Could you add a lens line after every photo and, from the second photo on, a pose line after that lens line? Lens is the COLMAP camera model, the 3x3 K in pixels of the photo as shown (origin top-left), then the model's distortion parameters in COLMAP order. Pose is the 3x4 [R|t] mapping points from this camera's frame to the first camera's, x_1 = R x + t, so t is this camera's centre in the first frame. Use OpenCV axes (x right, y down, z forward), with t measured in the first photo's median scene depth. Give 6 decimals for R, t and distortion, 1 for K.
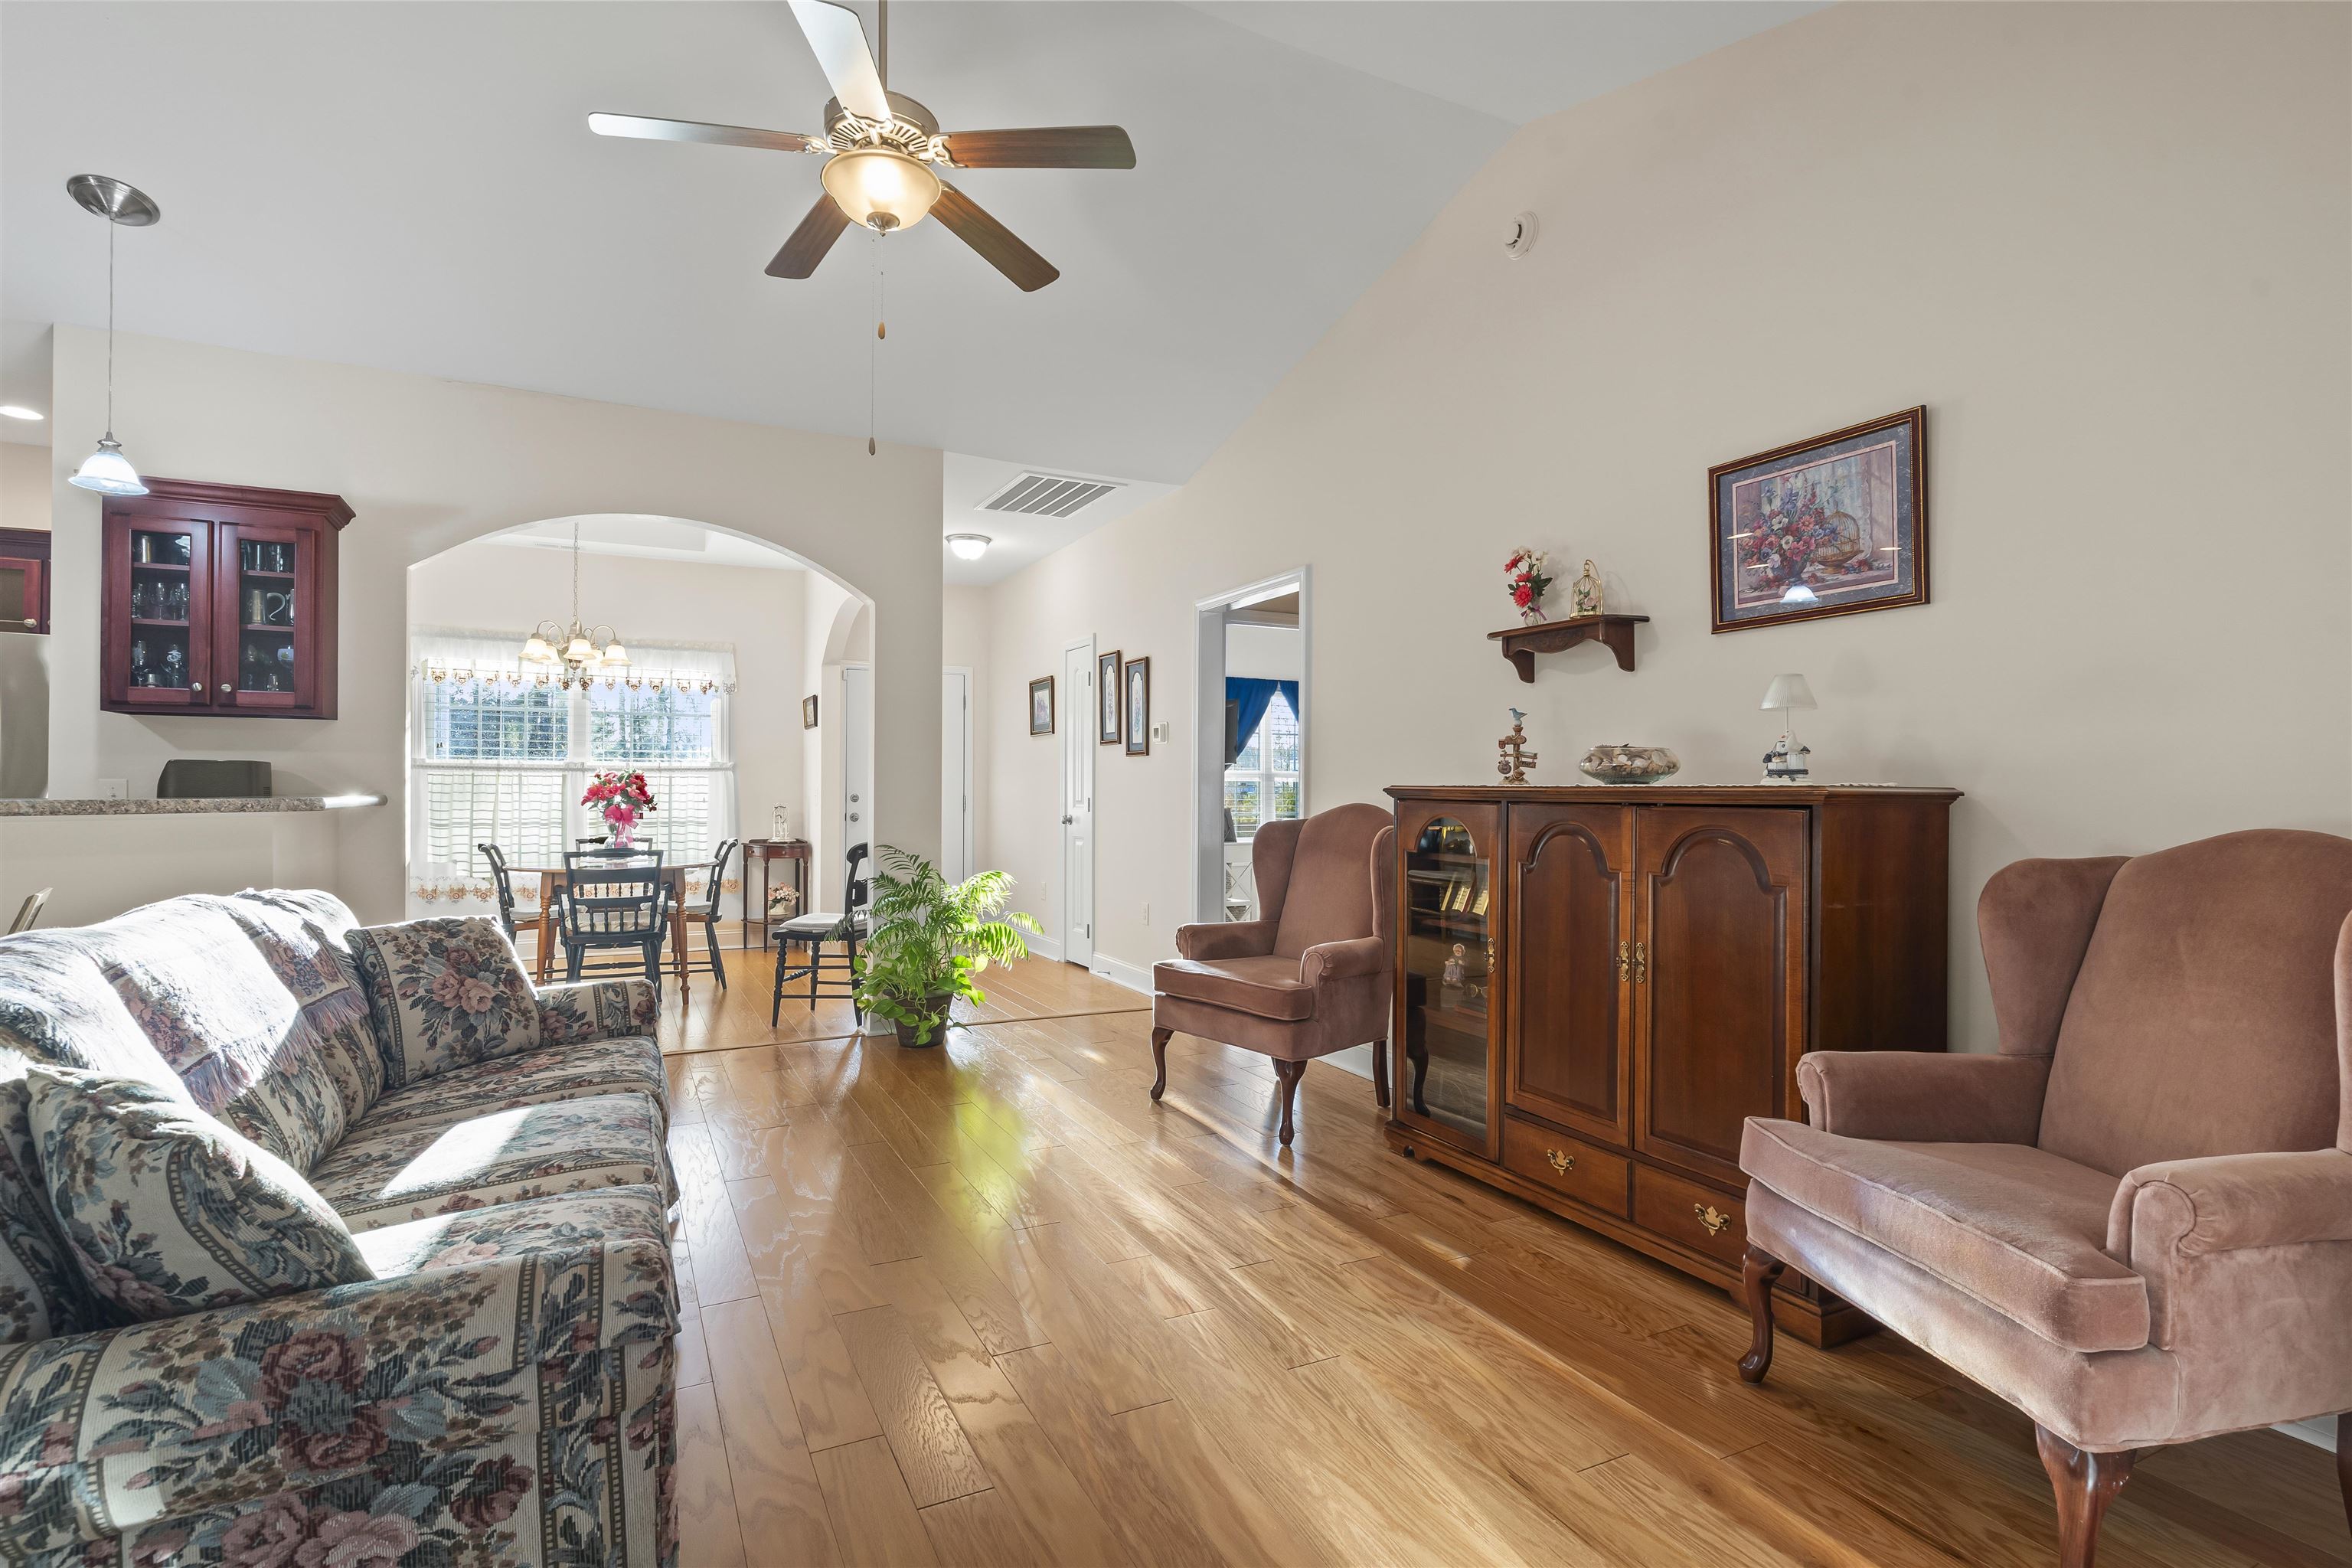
lens RADIAL K [[1114.4, 0, 1171.8], [0, 1114.4, 778.8], [0, 0, 1]] dist [0.001113, -0.000913]
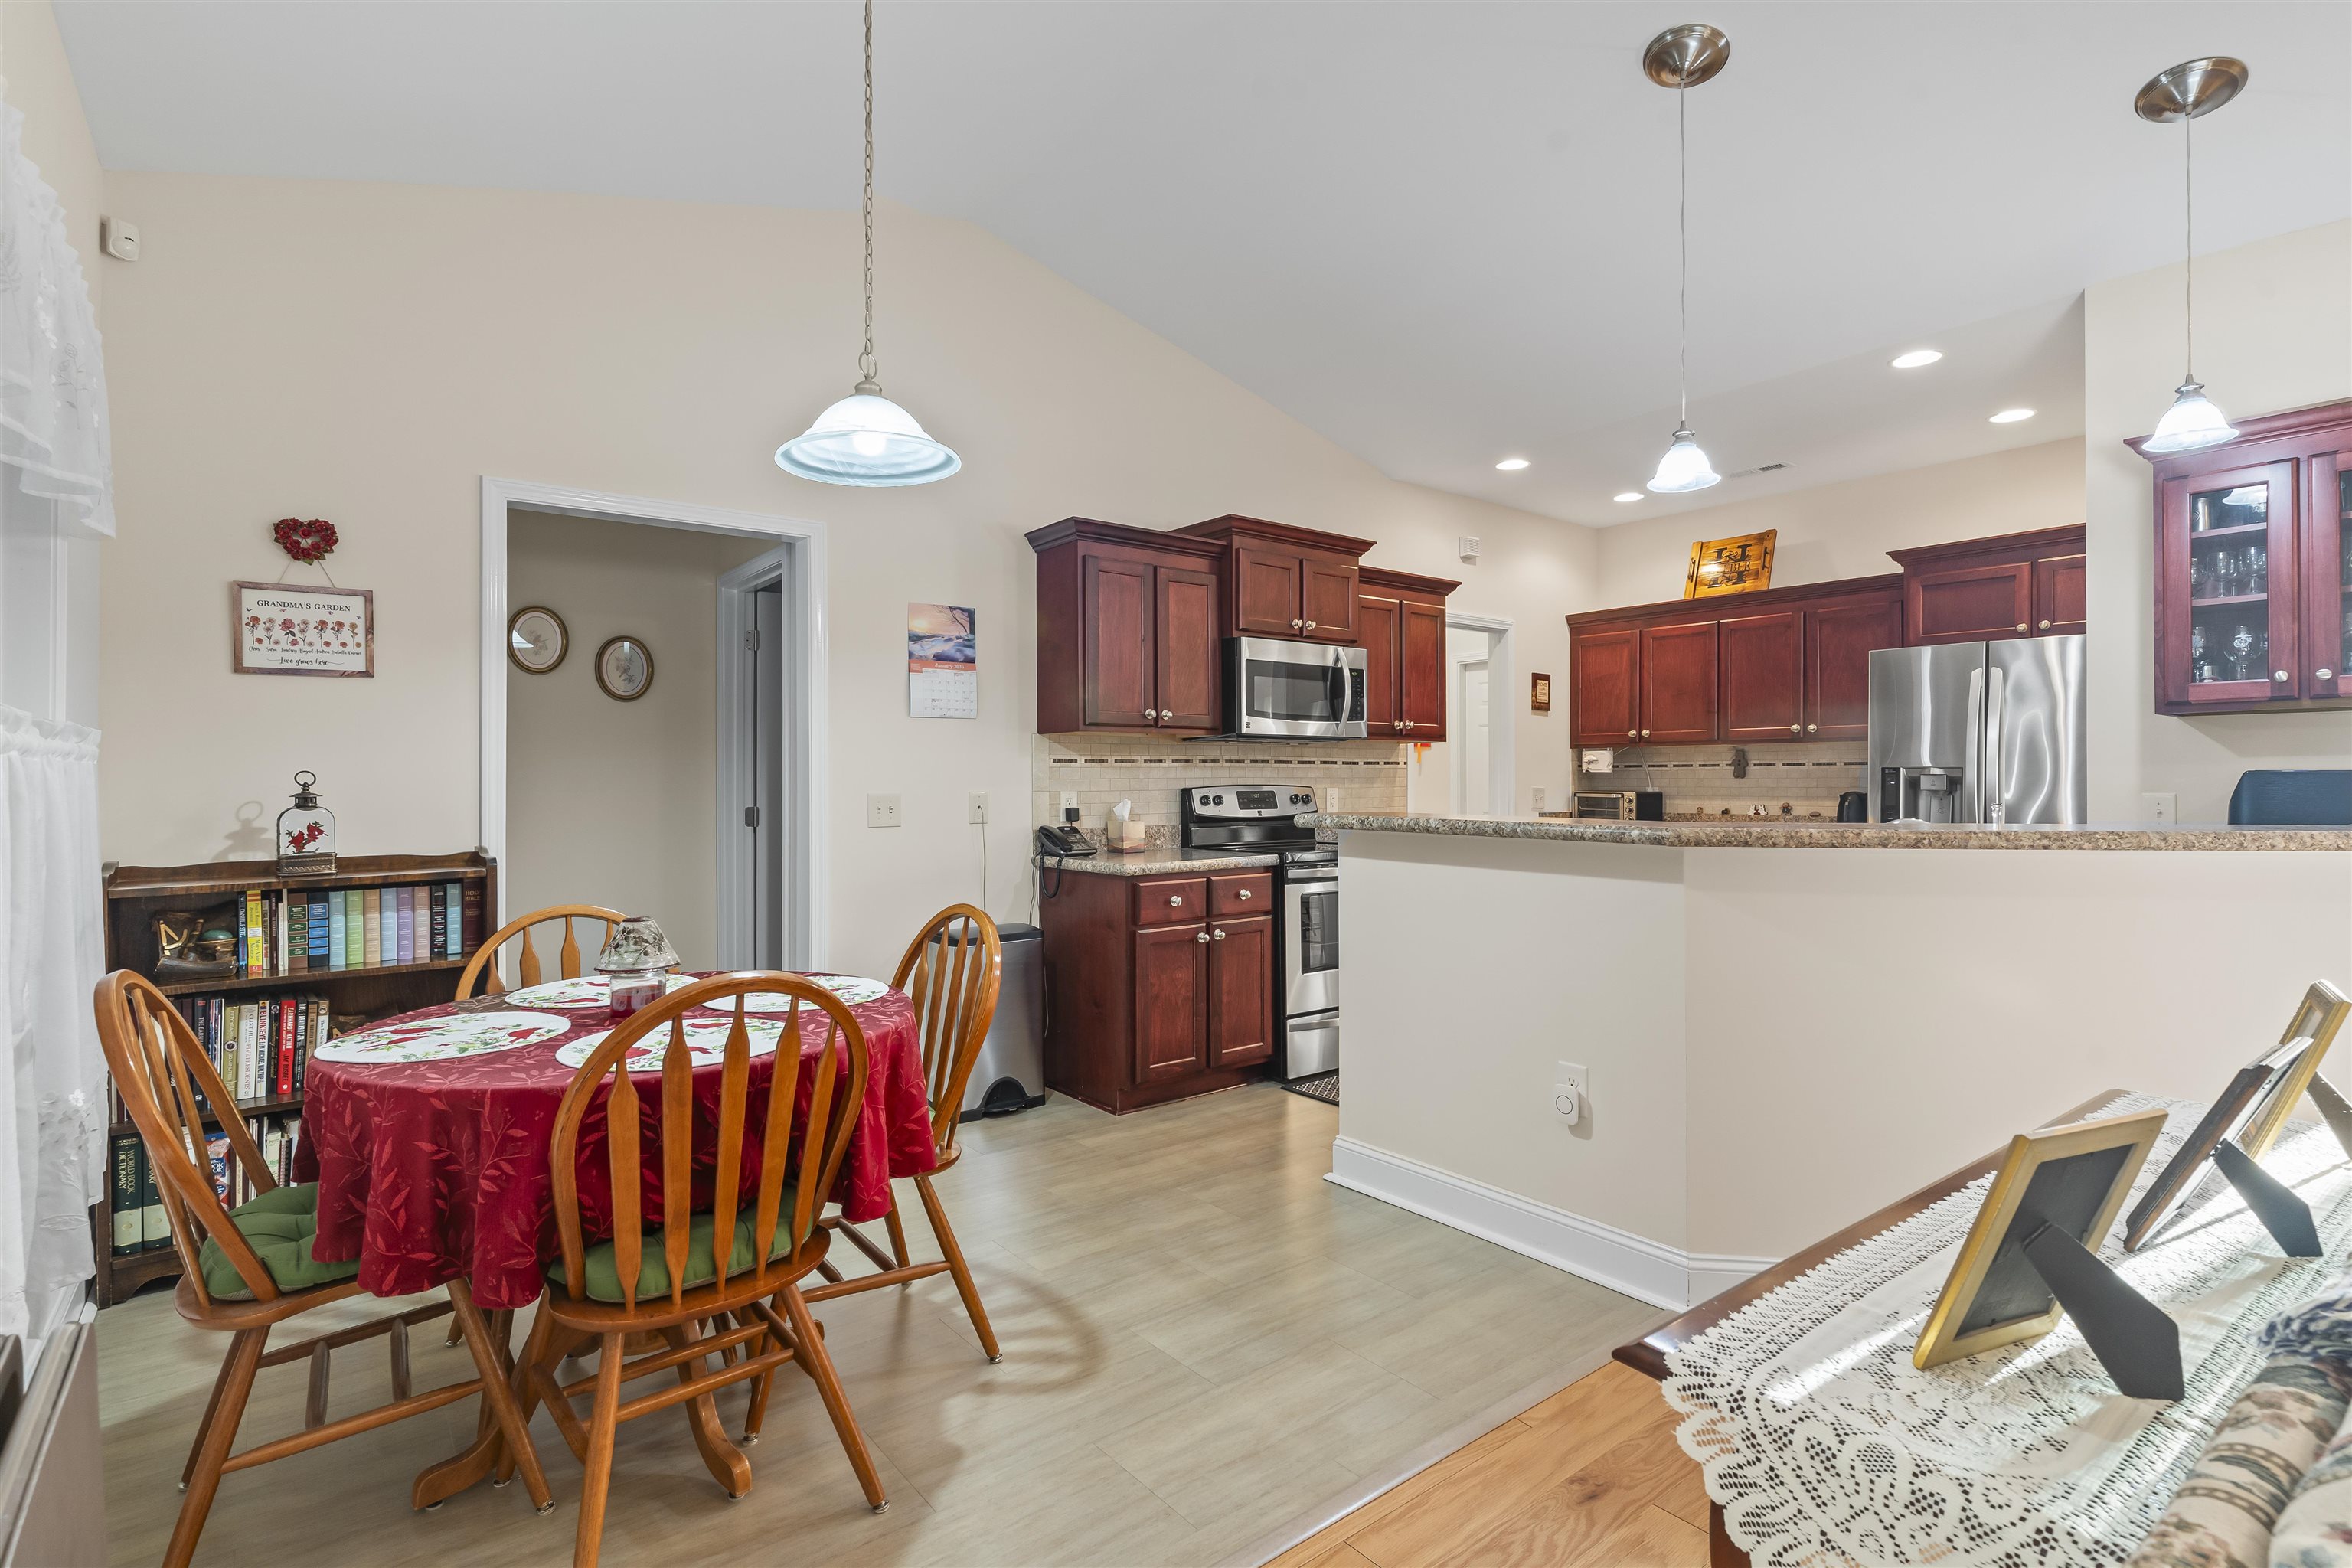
lens RADIAL K [[1114.4, 0, 1166.1], [0, 1114.4, 776.4], [0, 0, 1]] dist [0.001113, -0.000913]
pose [[0.189614, -0.005201, -0.981845, -0.261774], [0.013636, 0.999903, -0.002663, -0.021398], [0.981764, -0.012884, 0.189667, 0.092613]]
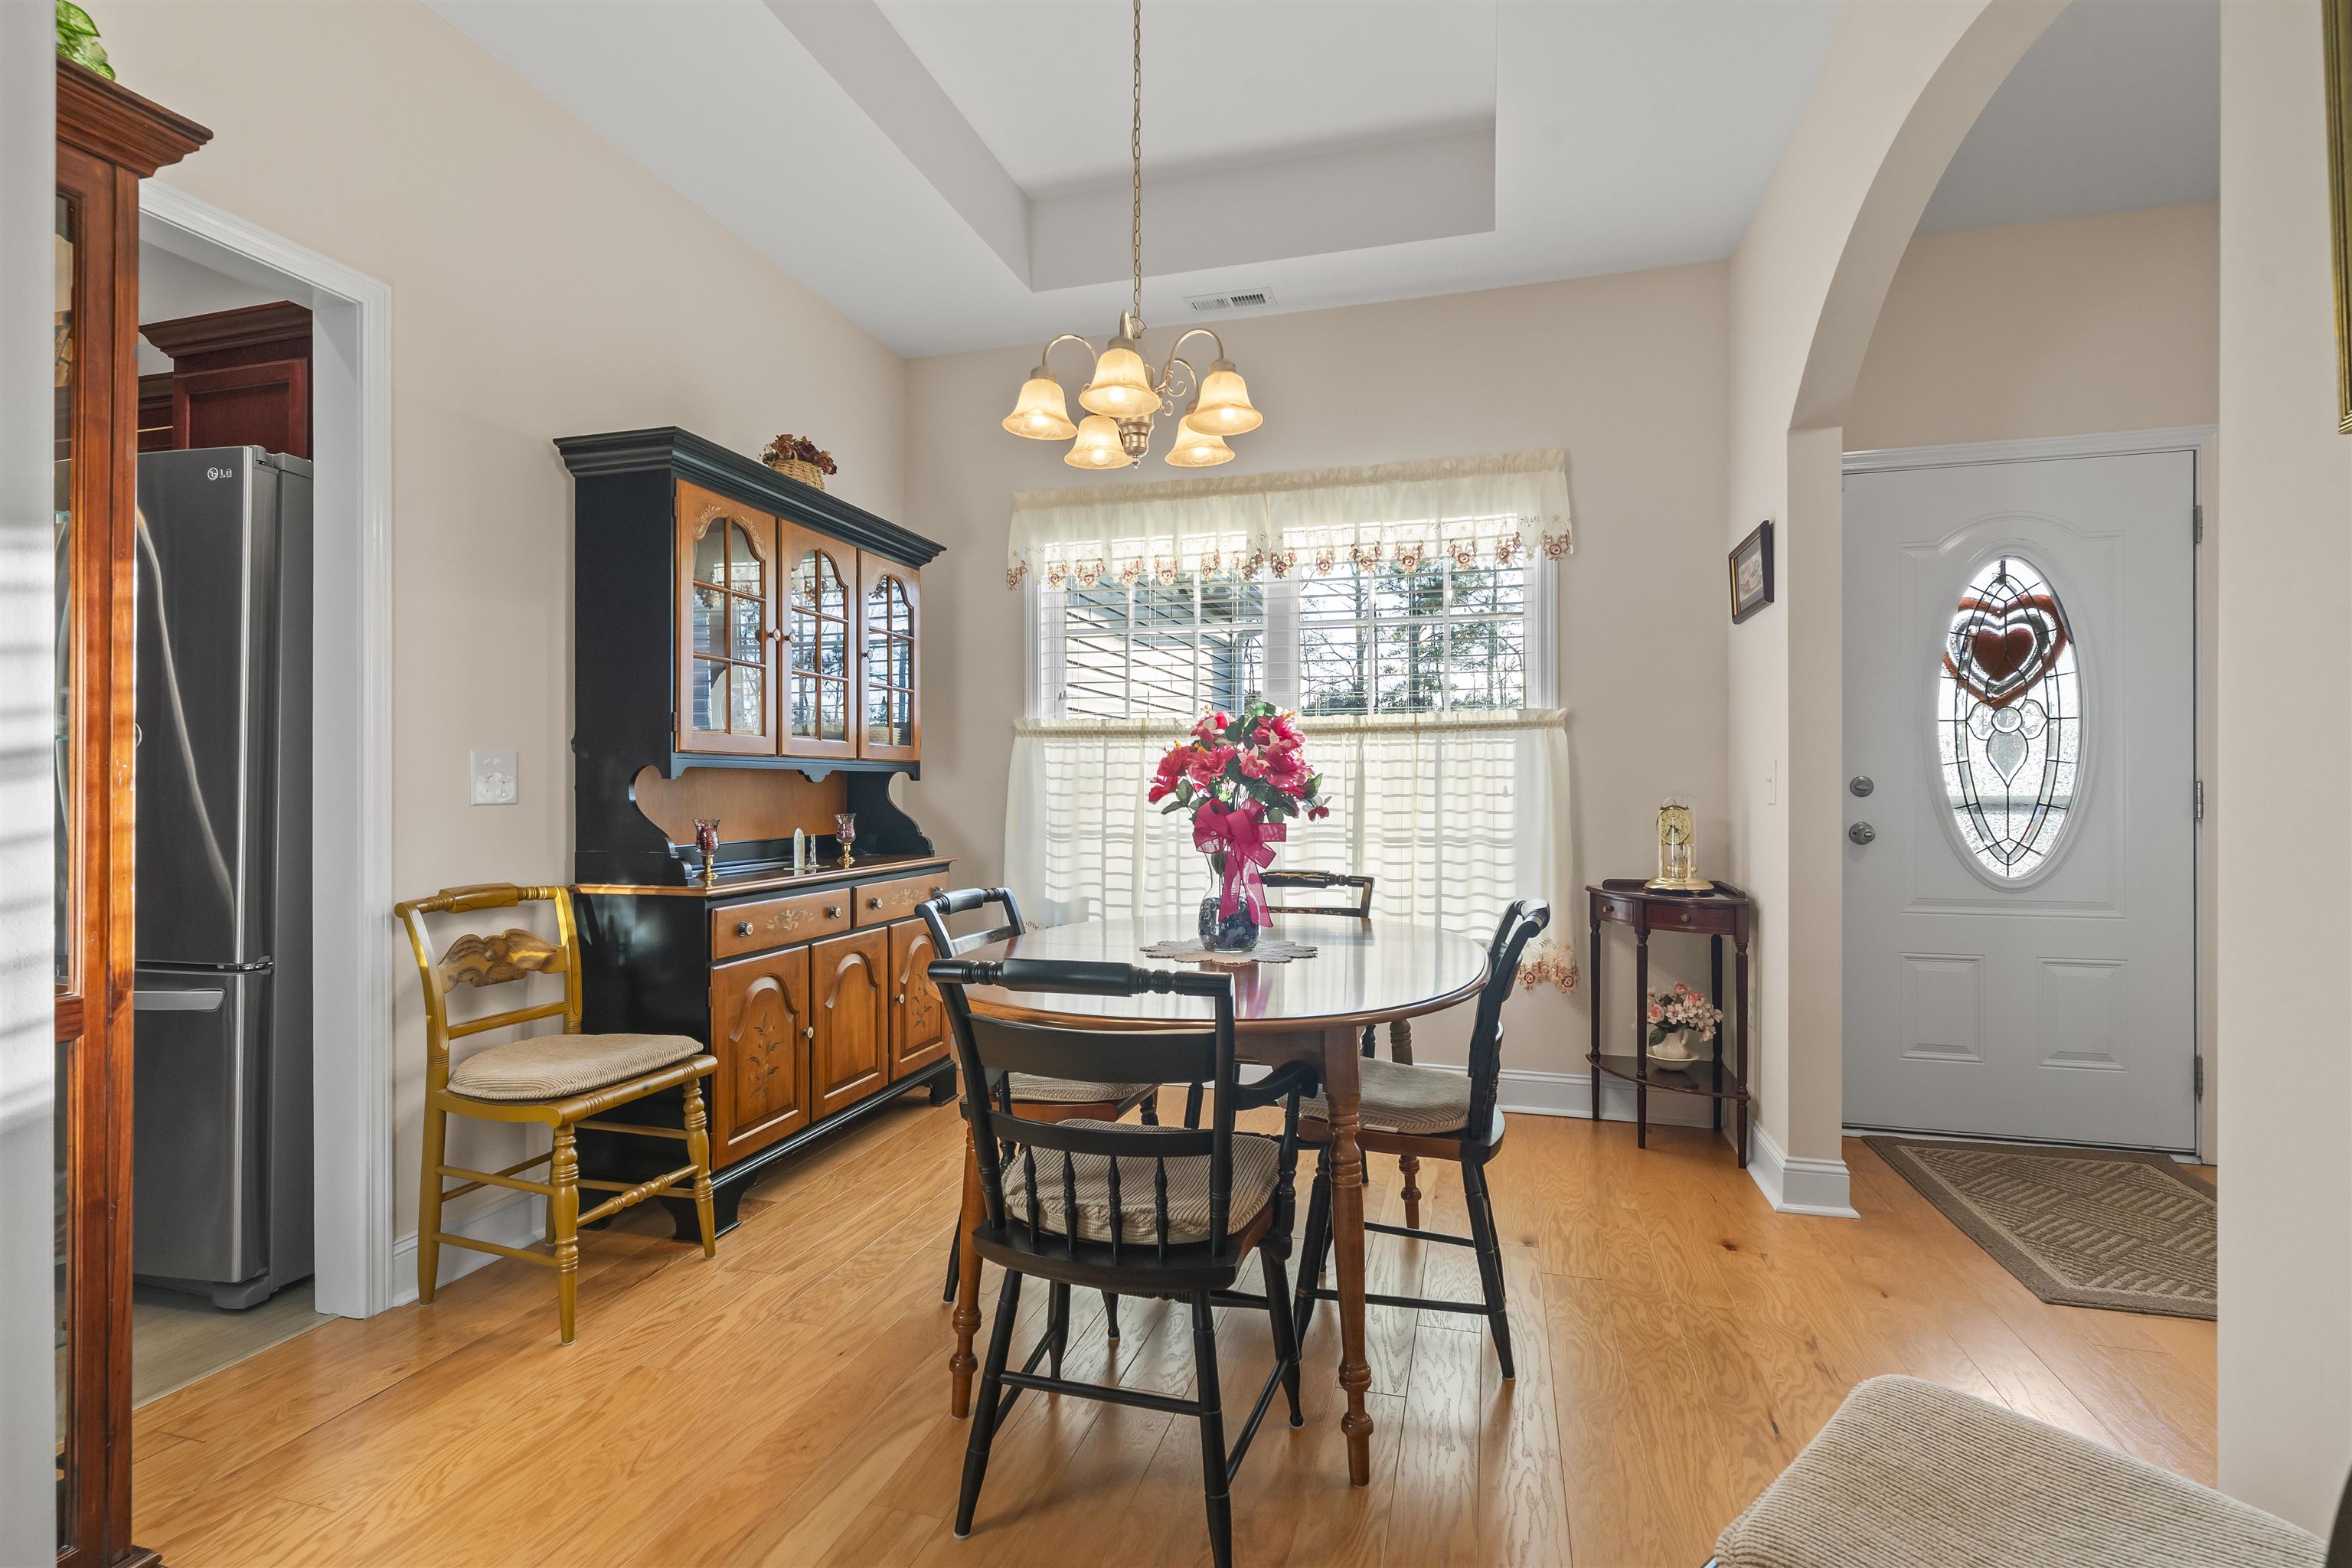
lens RADIAL K [[1114.4, 0, 1172.4], [0, 1114.4, 787.6], [0, 0, 1]] dist [0.001113, -0.000913]
pose [[0.731651, -0.002849, -0.681674, -0.428325], [0.010603, 0.999918, 0.007201, 0.026338], [0.681597, -0.012497, 0.731621, 1.186680]]
